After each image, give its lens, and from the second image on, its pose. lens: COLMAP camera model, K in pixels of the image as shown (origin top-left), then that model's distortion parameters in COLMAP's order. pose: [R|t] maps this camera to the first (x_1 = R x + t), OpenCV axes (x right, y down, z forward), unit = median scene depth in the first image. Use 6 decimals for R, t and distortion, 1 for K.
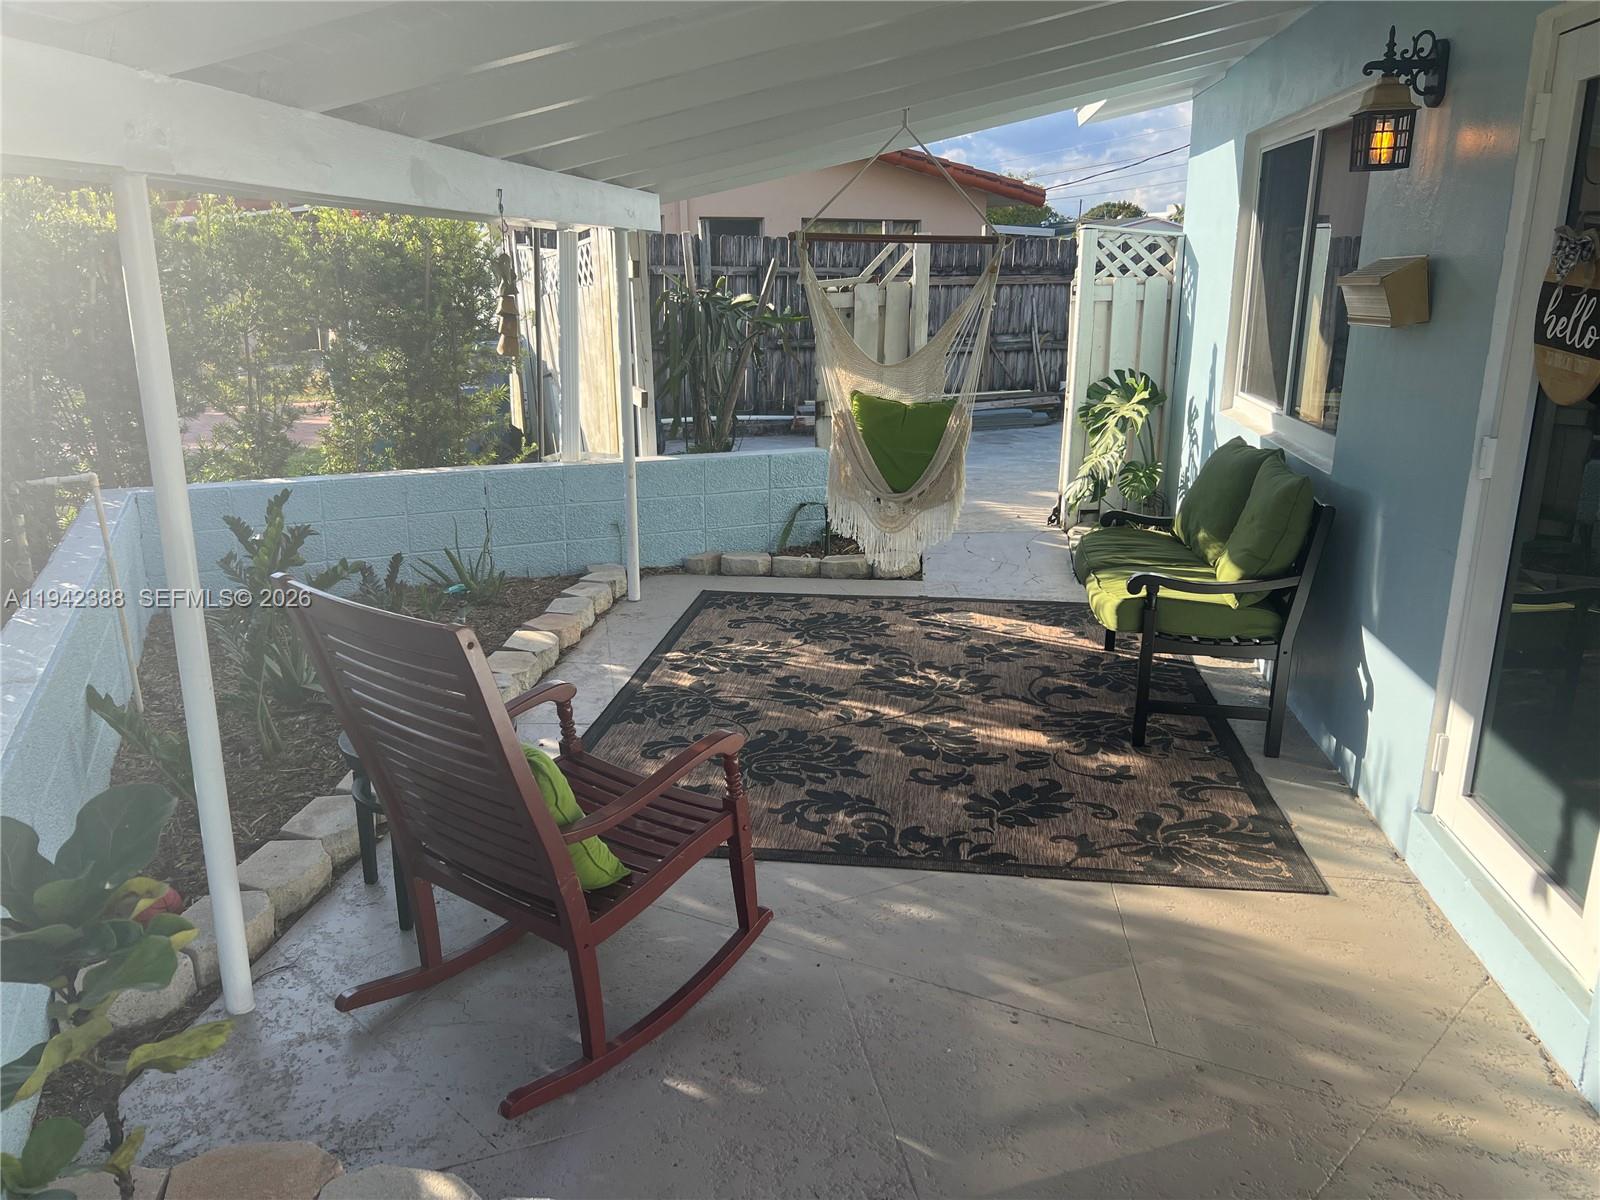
lens RADIAL K [[1212.8, 0, 802.5], [0, 1212.8, 604.9], [0, 0, 1]] dist [0.048713, -0.060347]
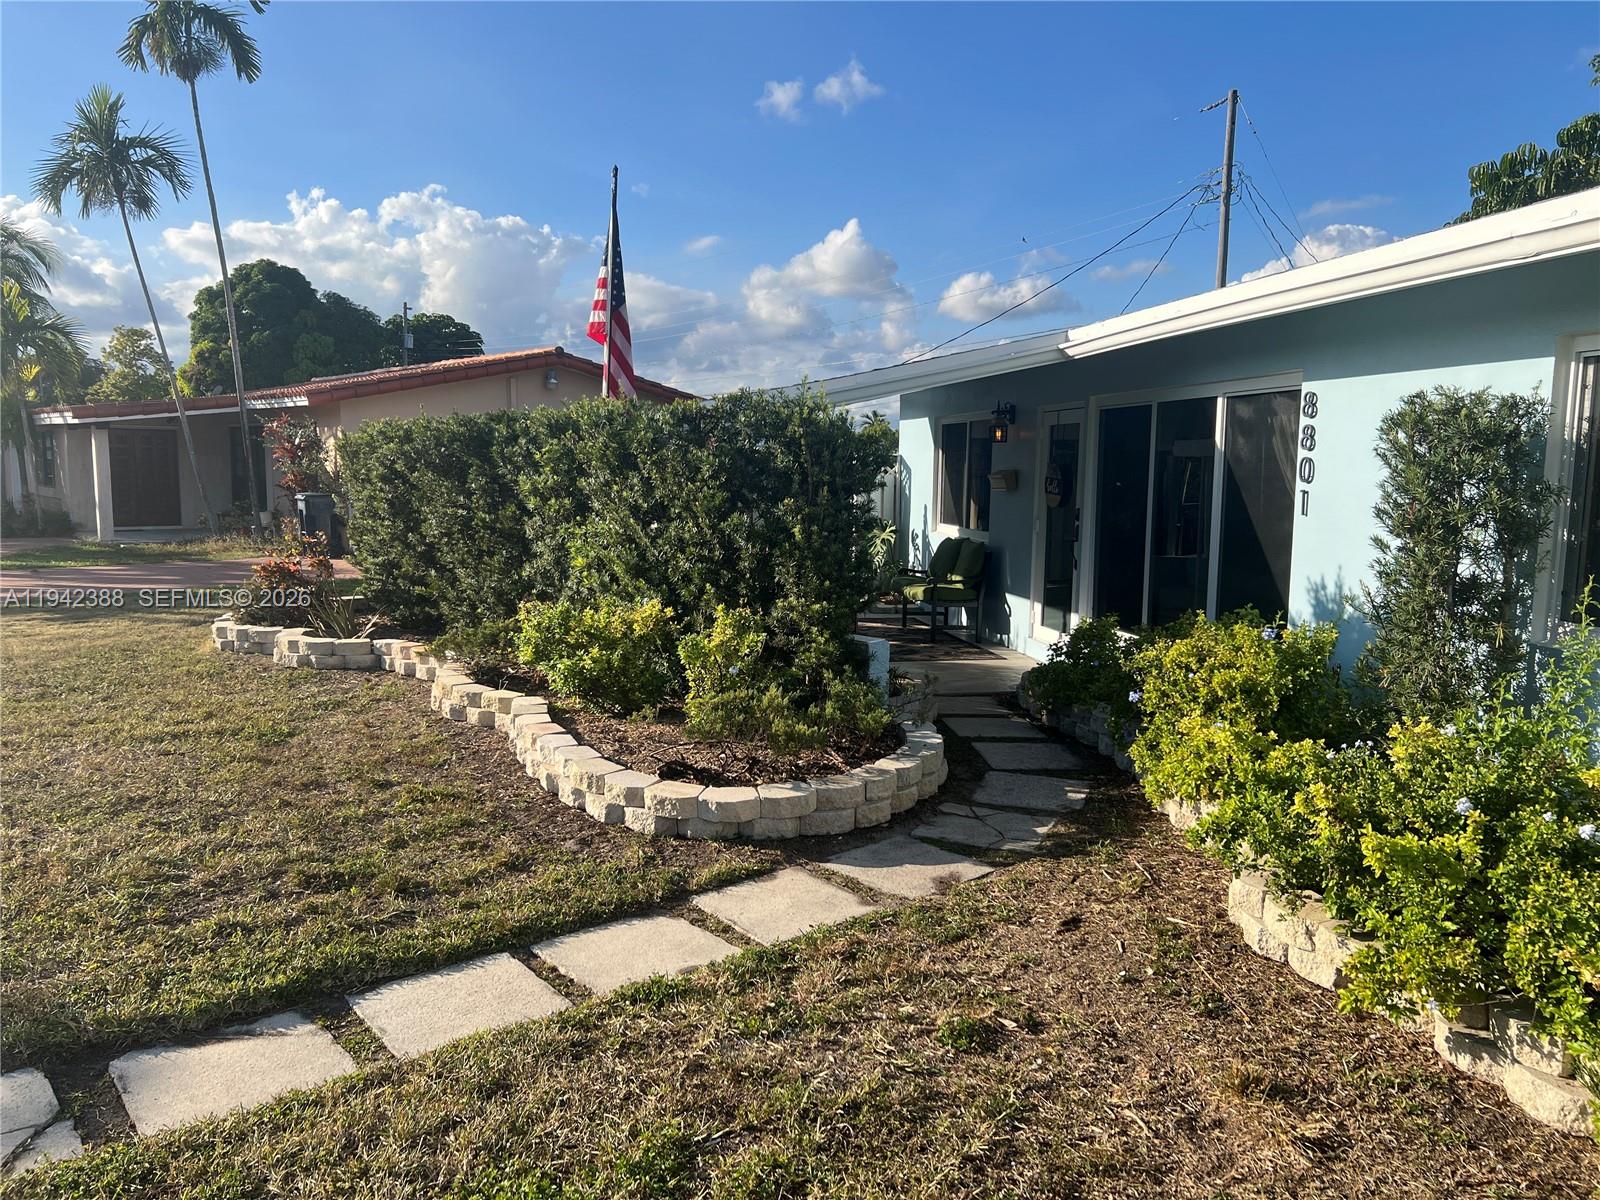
lens RADIAL K [[1212.8, 0, 798.5], [0, 1212.8, 599.0], [0, 0, 1]] dist [0.048713, -0.060347]
pose [[0.951986, -0.021747, 0.305368, -0.792472], [0.070328, 0.986332, -0.149005, 0.382723], [-0.297954, 0.163326, 0.940504, -1.391630]]
